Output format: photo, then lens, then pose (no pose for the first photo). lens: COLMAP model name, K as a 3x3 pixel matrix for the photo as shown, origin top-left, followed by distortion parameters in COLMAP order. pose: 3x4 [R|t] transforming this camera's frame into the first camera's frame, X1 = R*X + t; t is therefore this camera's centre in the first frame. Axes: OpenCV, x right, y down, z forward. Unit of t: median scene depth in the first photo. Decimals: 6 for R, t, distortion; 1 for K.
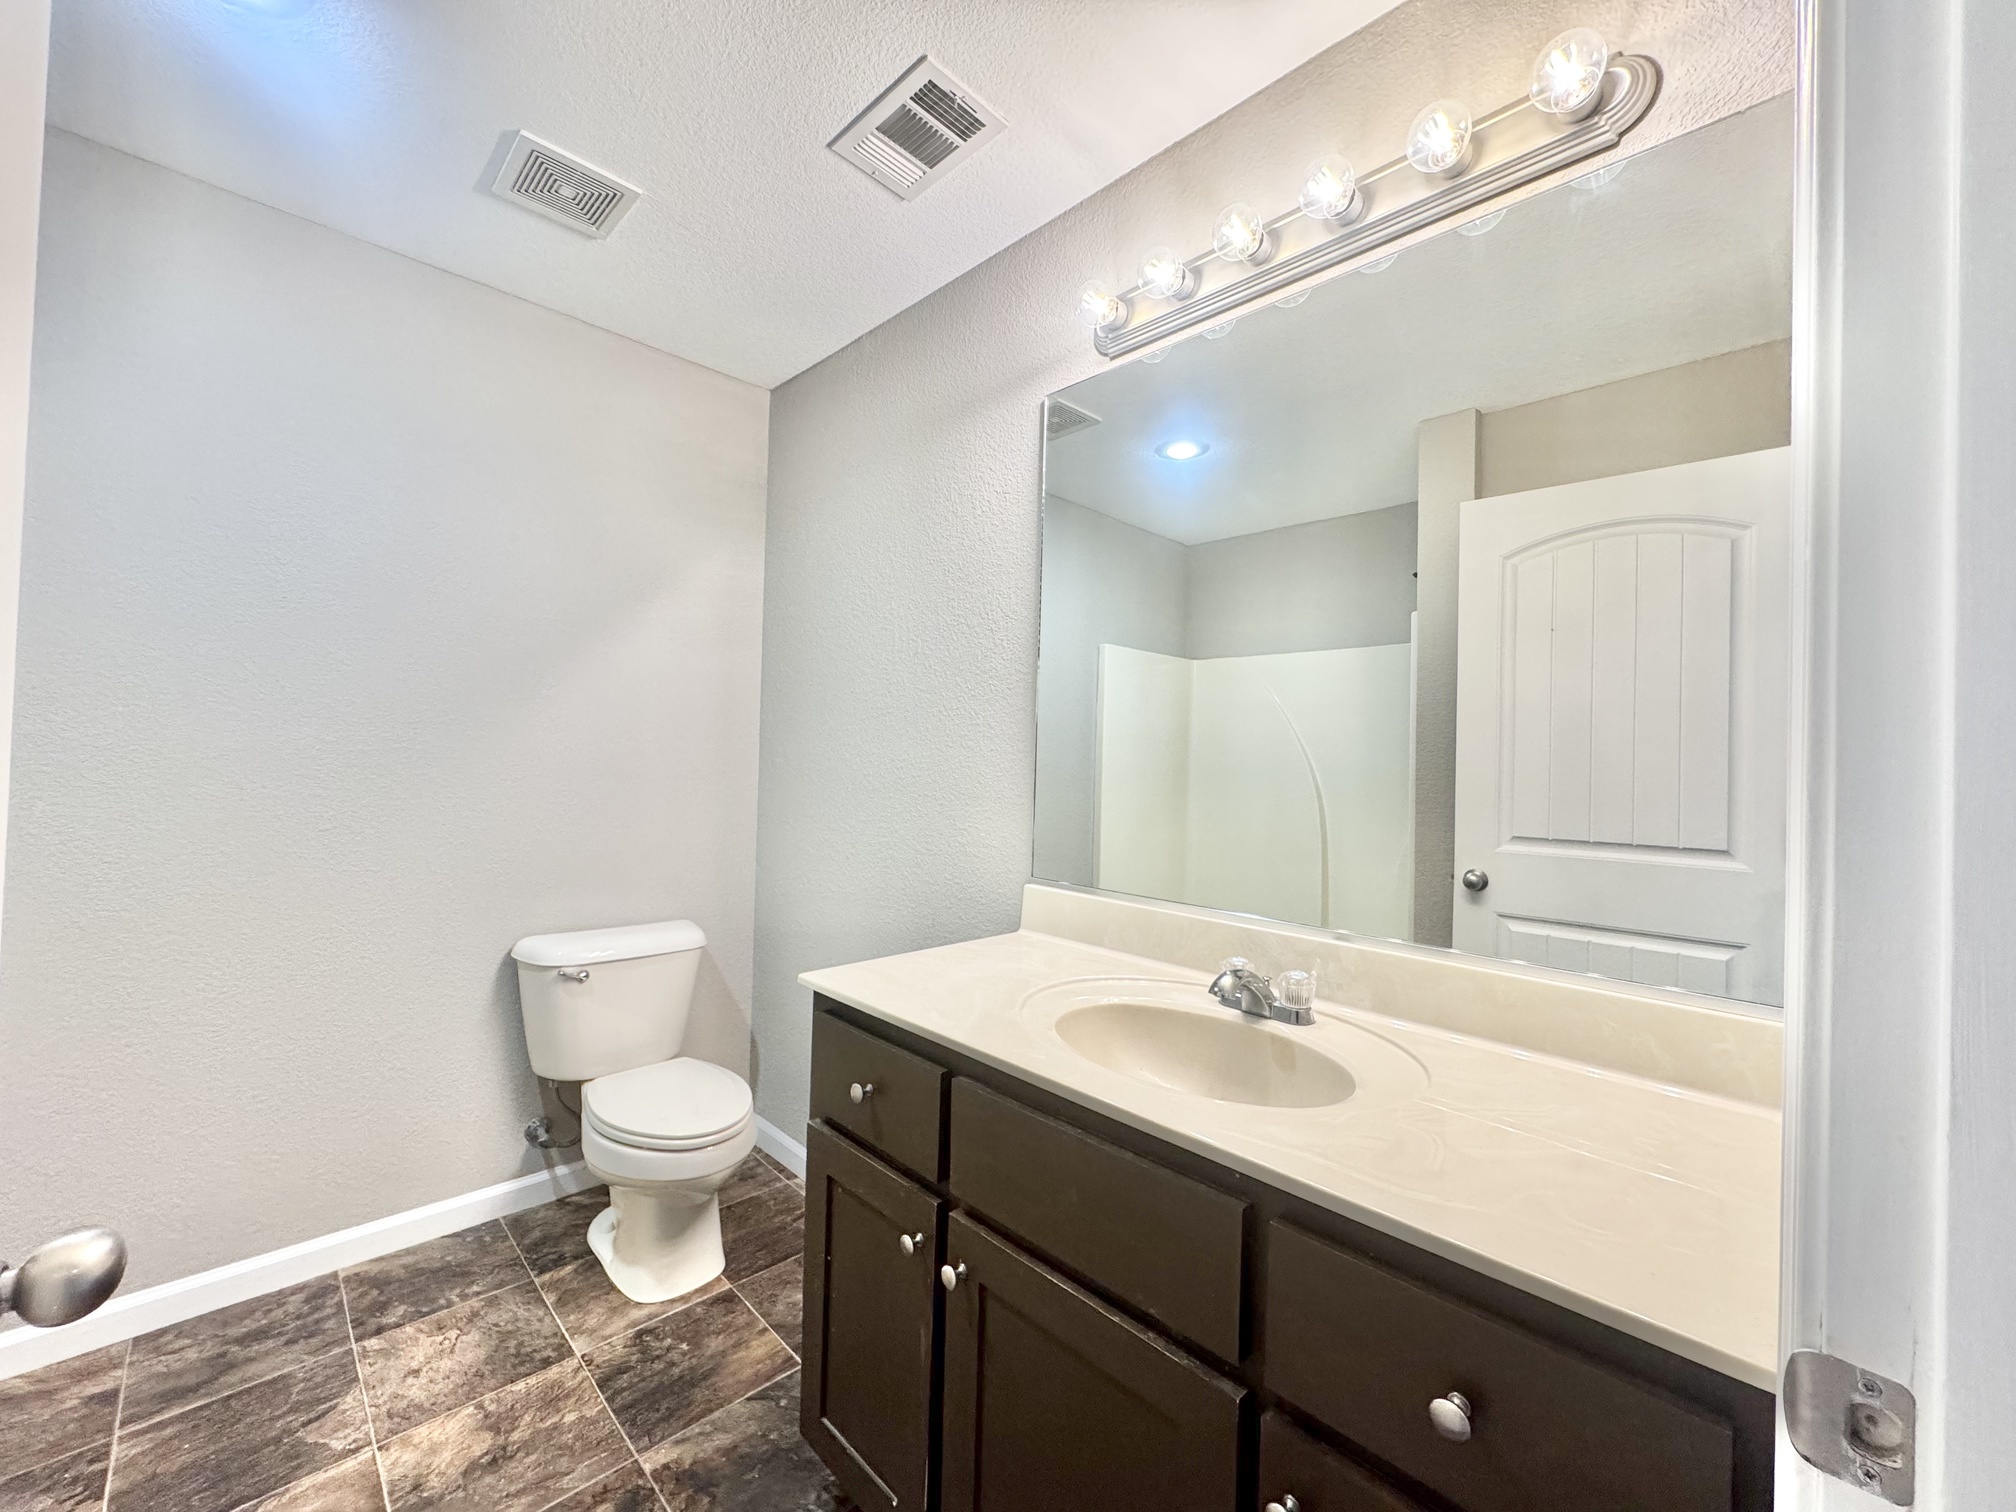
lens RADIAL K [[804.1, 0, 1006.1], [0, 804.1, 754.9], [0, 0, 1]] dist [-0.004101, 0.000982]
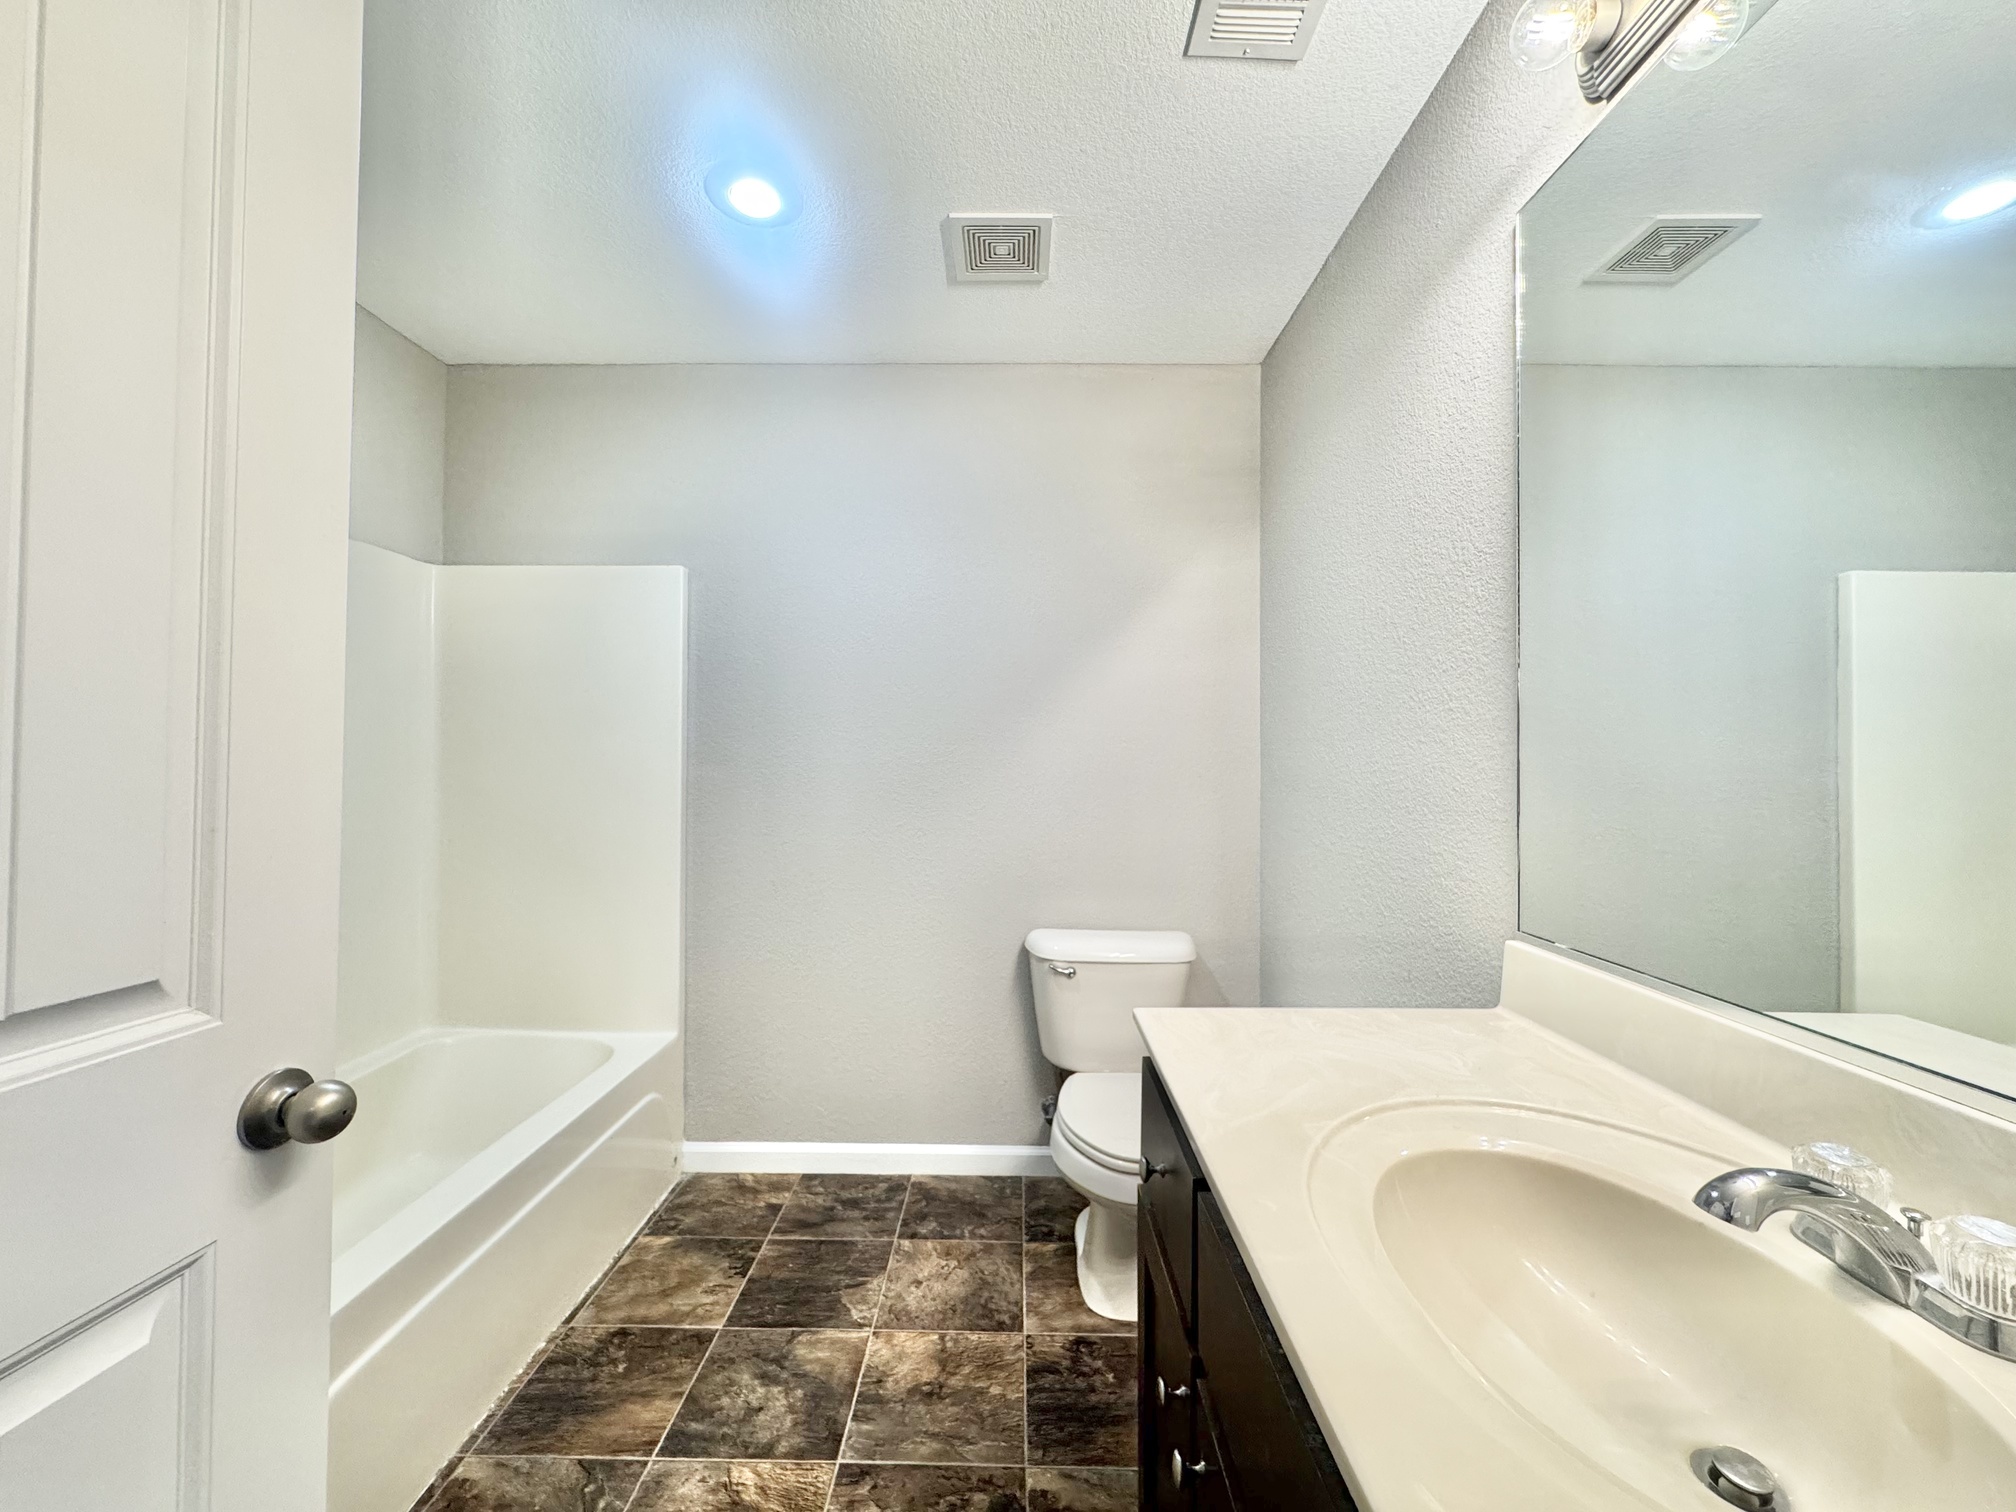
lens RADIAL K [[804.1, 0, 1008.7], [0, 804.1, 753.4], [0, 0, 1]] dist [-0.004101, 0.000982]
pose [[0.707520, -0.030616, -0.706030, 0.218628], [0.017833, 0.999516, -0.025472, 0.015054], [0.706468, 0.005431, 0.707724, 0.237758]]
